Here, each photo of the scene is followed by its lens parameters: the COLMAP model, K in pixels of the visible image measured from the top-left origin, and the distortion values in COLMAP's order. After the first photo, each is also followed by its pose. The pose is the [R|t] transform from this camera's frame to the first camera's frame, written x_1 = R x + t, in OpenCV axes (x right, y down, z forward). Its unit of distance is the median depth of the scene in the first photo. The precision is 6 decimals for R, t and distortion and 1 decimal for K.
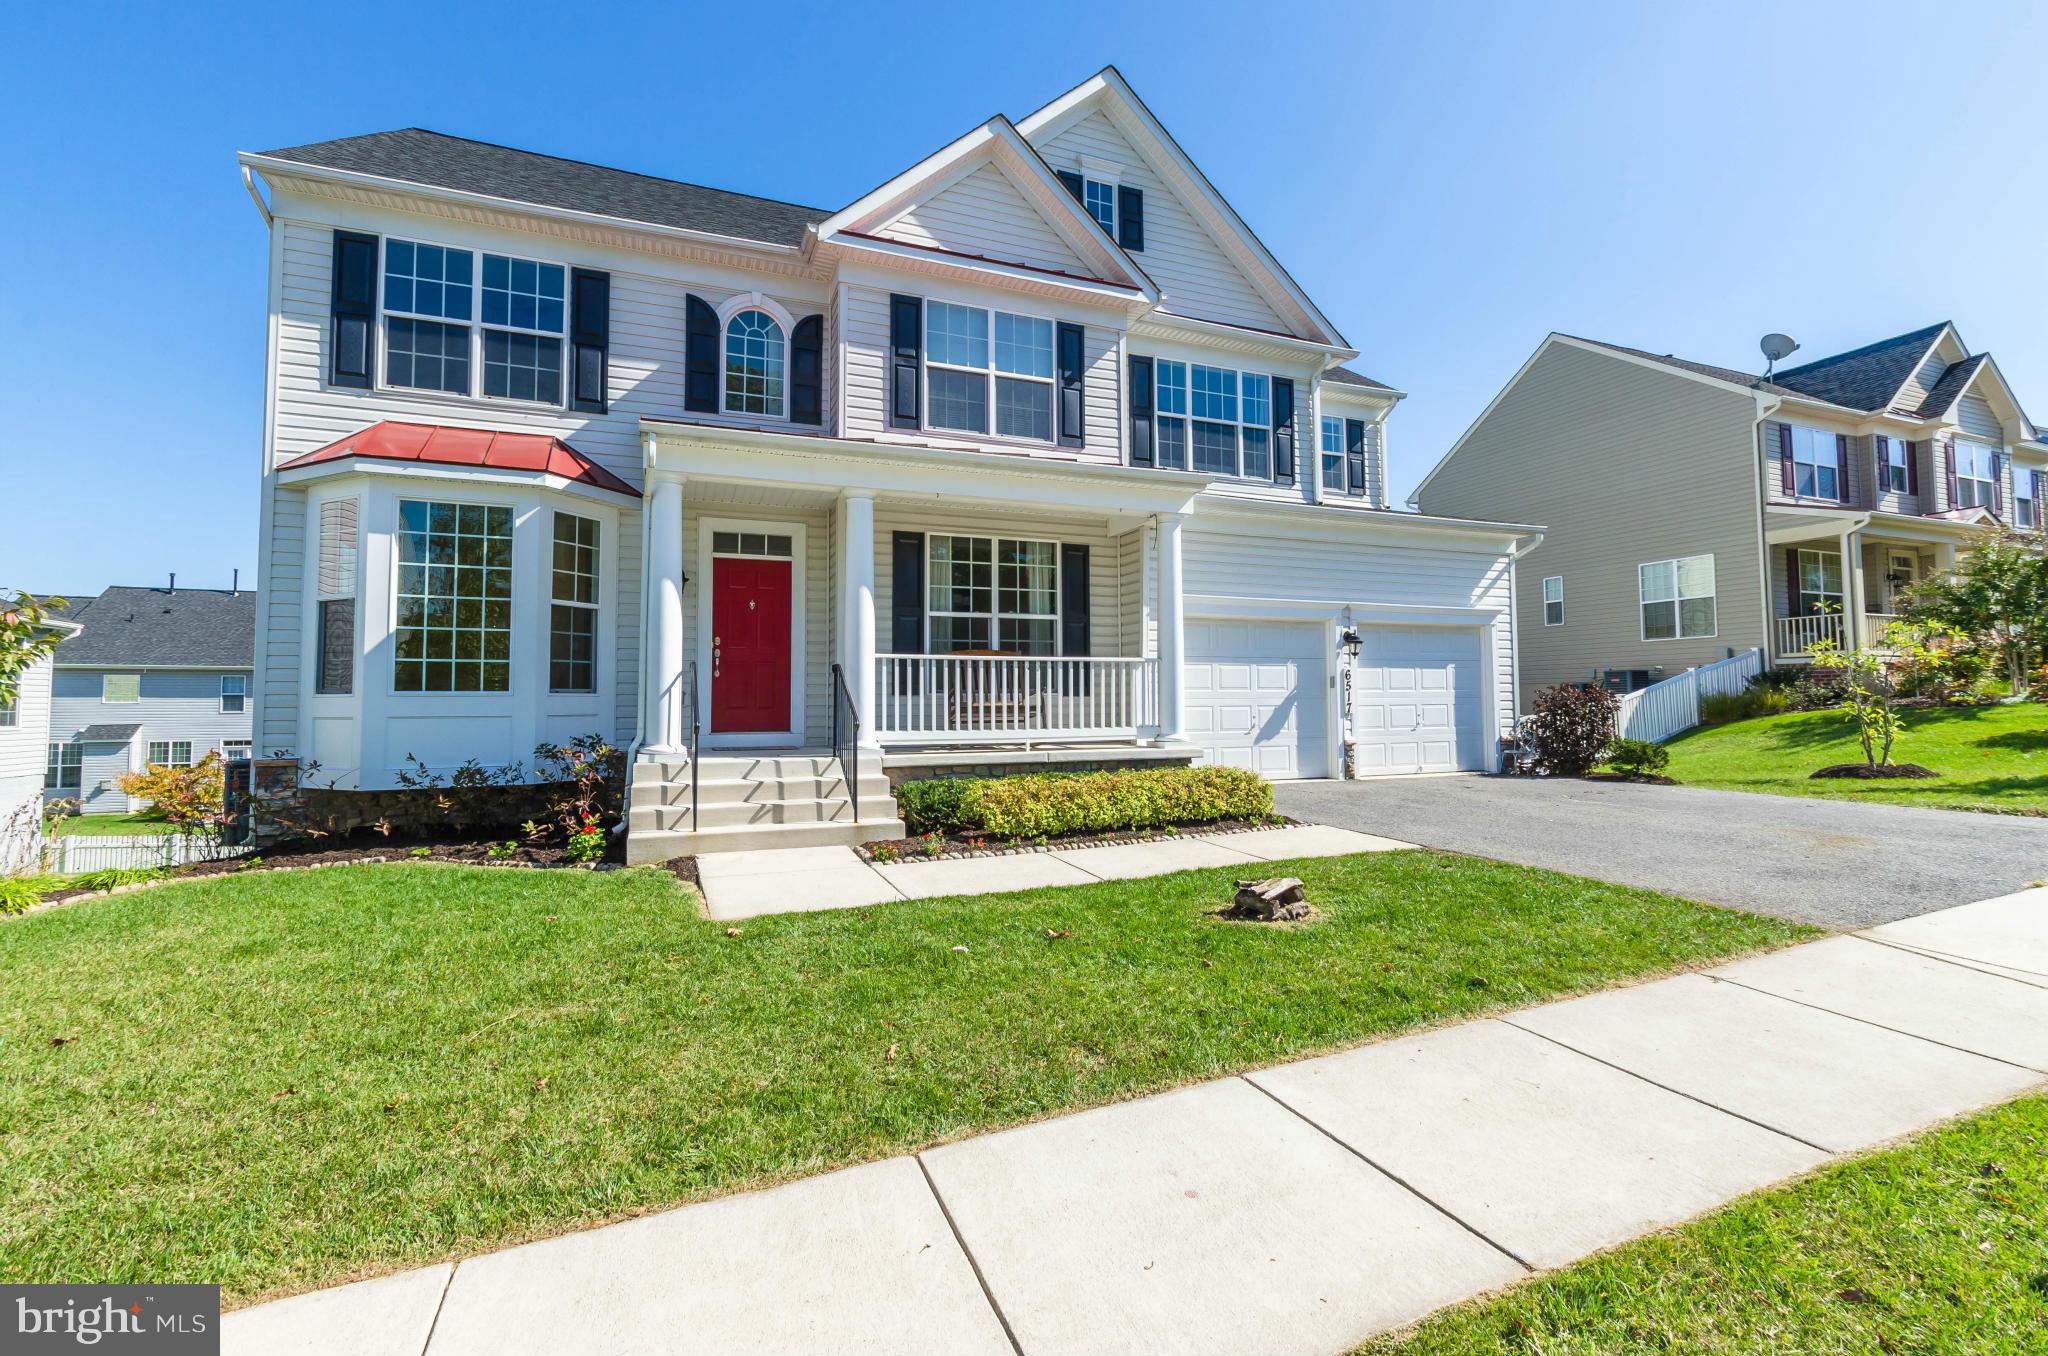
lens RADIAL K [[898.5, 0, 1023.6], [0, 898.5, 670.7], [0, 0, 1]] dist [0.001360, -0.001188]
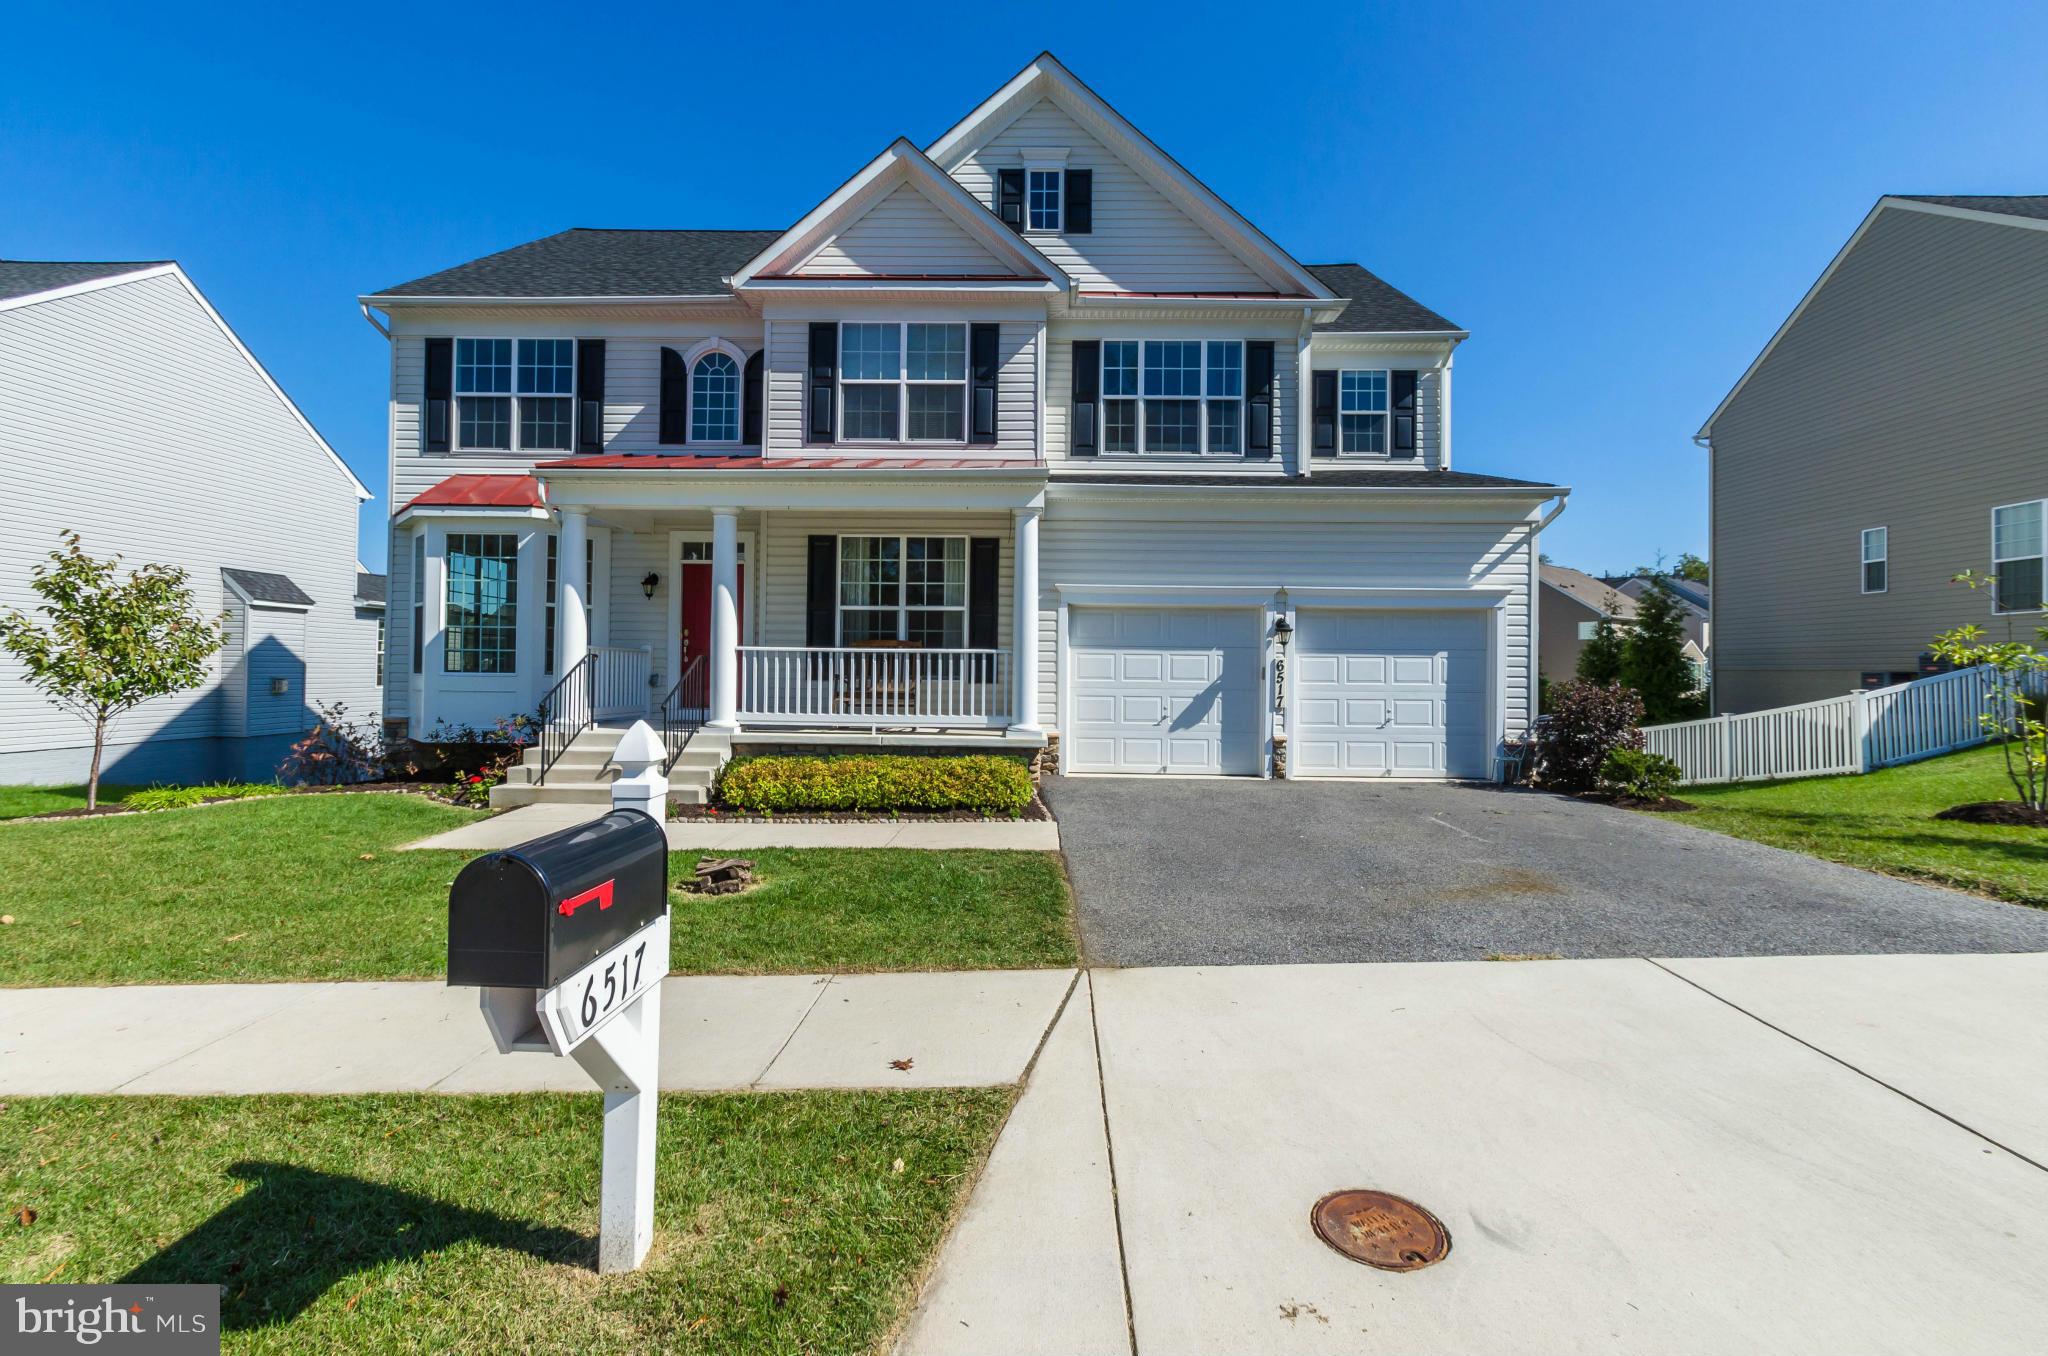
lens RADIAL K [[898.5, 0, 961.3], [0, 898.5, 671.7], [0, 0, 1]] dist [0.001360, -0.001188]
pose [[0.919899, 0.015546, -0.391847, 0.462031], [-0.002418, 0.999420, 0.033974, -0.021702], [0.392148, -0.030305, 0.919403, 0.027601]]
